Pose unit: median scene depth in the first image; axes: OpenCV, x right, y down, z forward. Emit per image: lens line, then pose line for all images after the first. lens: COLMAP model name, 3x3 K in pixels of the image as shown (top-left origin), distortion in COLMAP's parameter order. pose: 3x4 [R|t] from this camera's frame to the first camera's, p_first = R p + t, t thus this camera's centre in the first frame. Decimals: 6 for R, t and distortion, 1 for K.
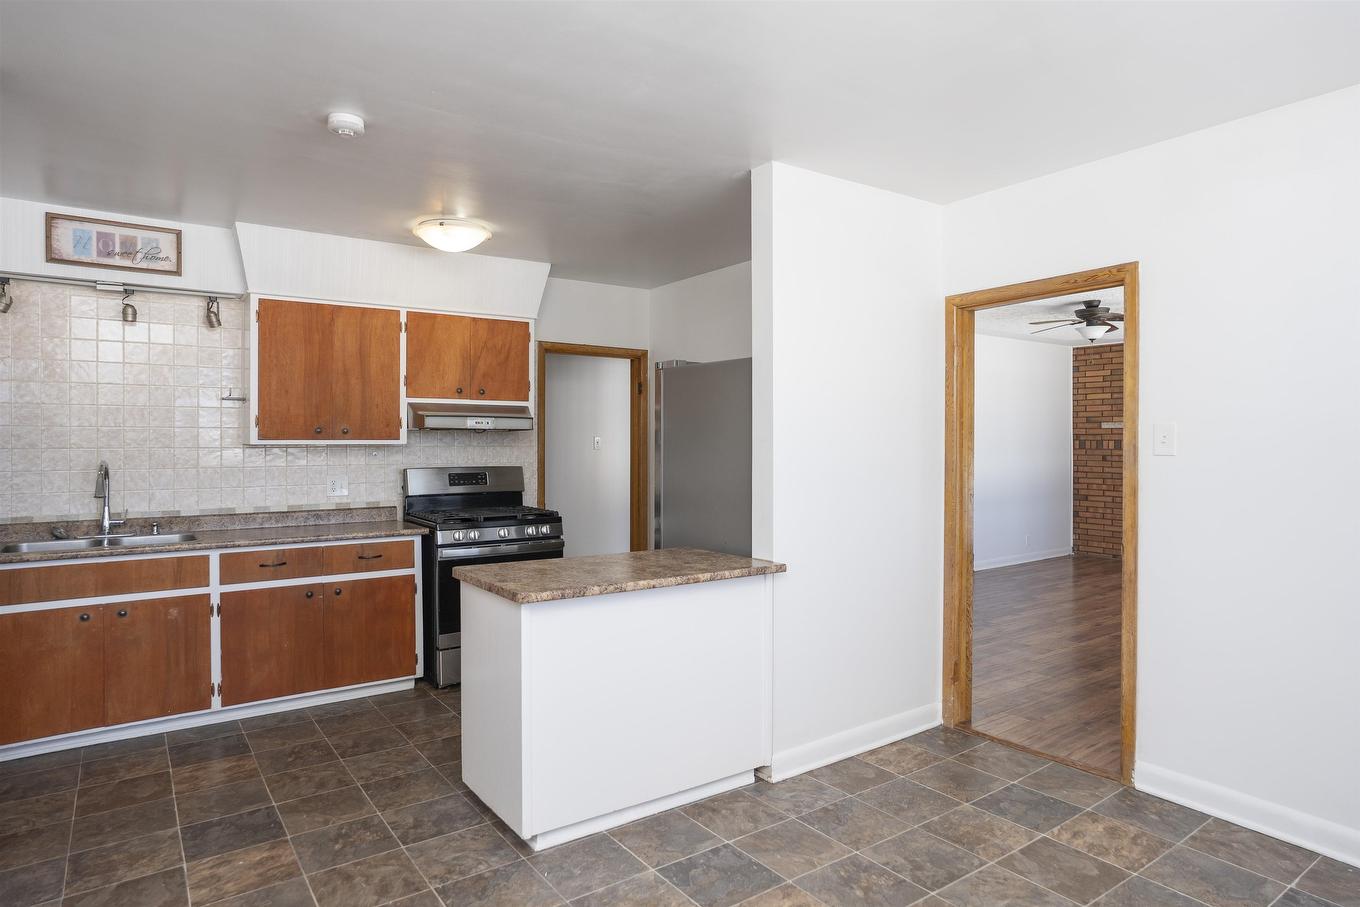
lens RADIAL K [[788.2, 0, 675.5], [0, 788.2, 443.1], [0, 0, 1]] dist [-0.056503, 0.051843]
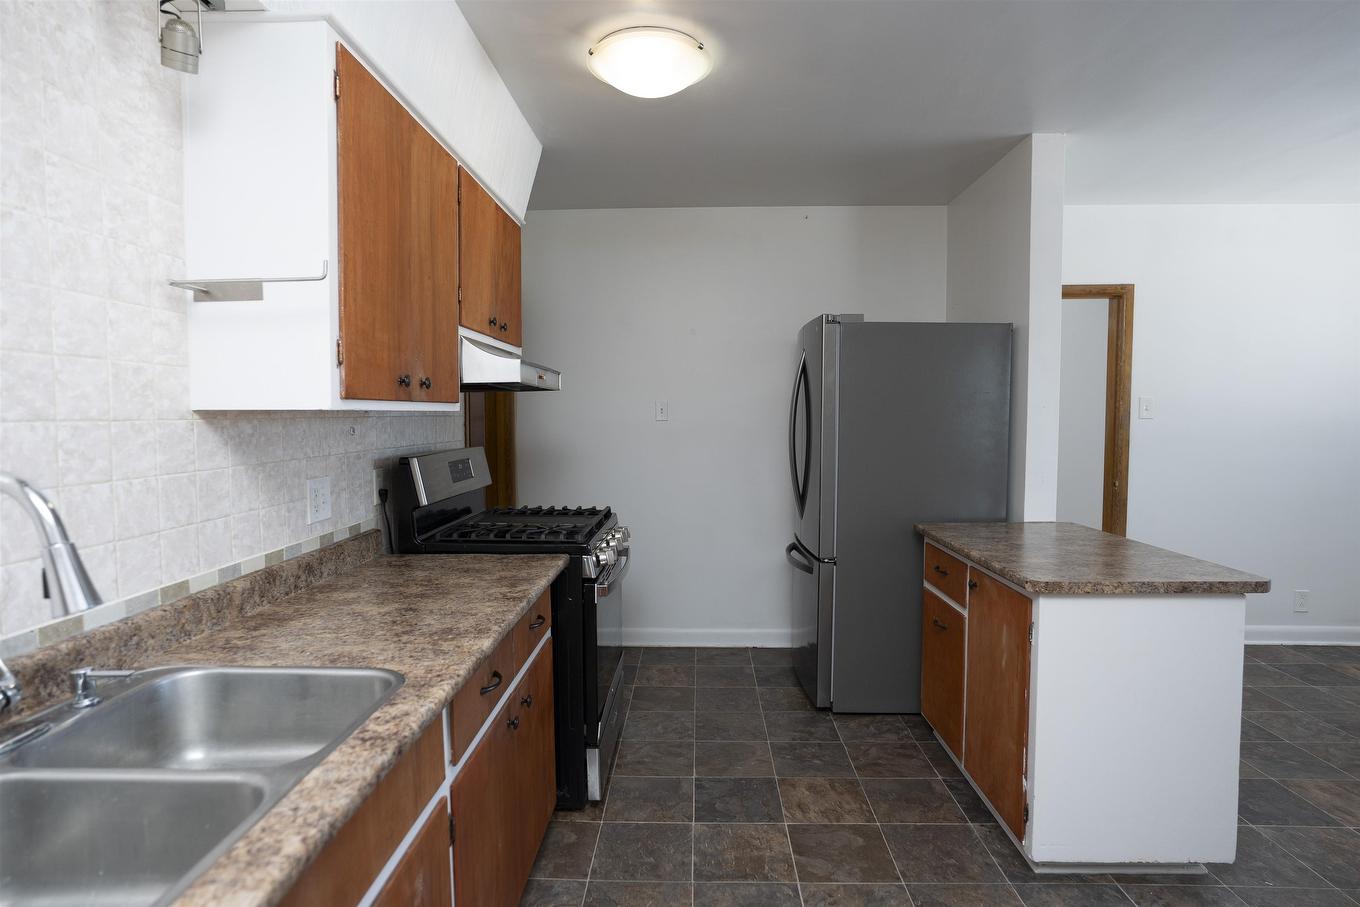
lens RADIAL K [[742.0, 0, 689.6], [0, 742.0, 456.6], [0, 0, 1]] dist [-0.070172, 0.055887]
pose [[0.594385, -0.047521, 0.802775, -0.777053], [0.004584, 0.998436, 0.055710, 0.005759], [-0.804168, -0.029434, 0.593673, 0.664083]]
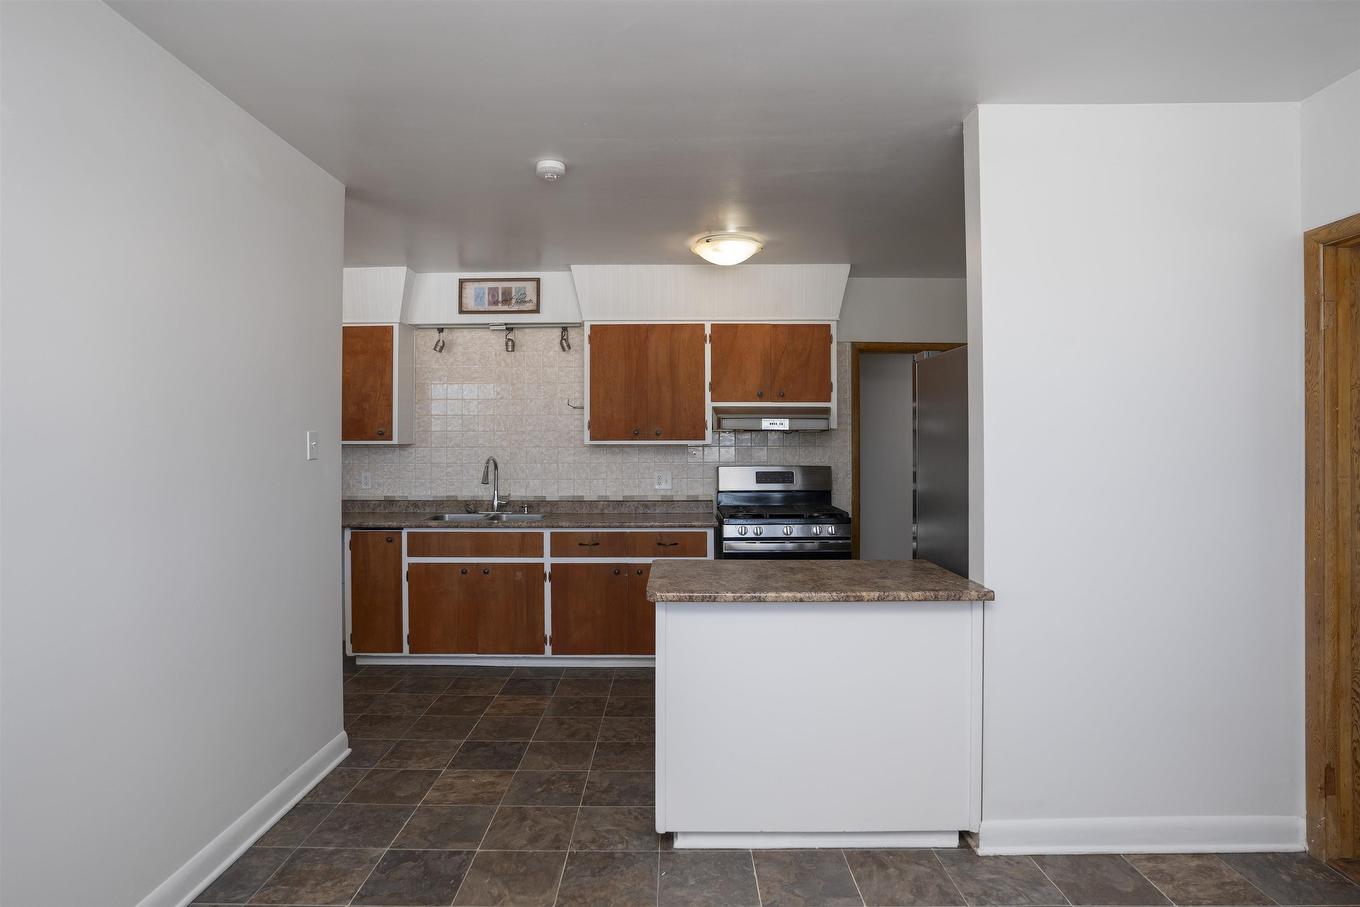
lens RADIAL K [[722.6, 0, 672.9], [0, 722.6, 433.2], [0, 0, 1]] dist [-0.065394, 0.034414]
pose [[0.816311, -0.008402, -0.577552, 0.234962], [0.000436, 0.999903, -0.013931, -0.000071], [0.577613, 0.011120, 0.816235, 0.160987]]
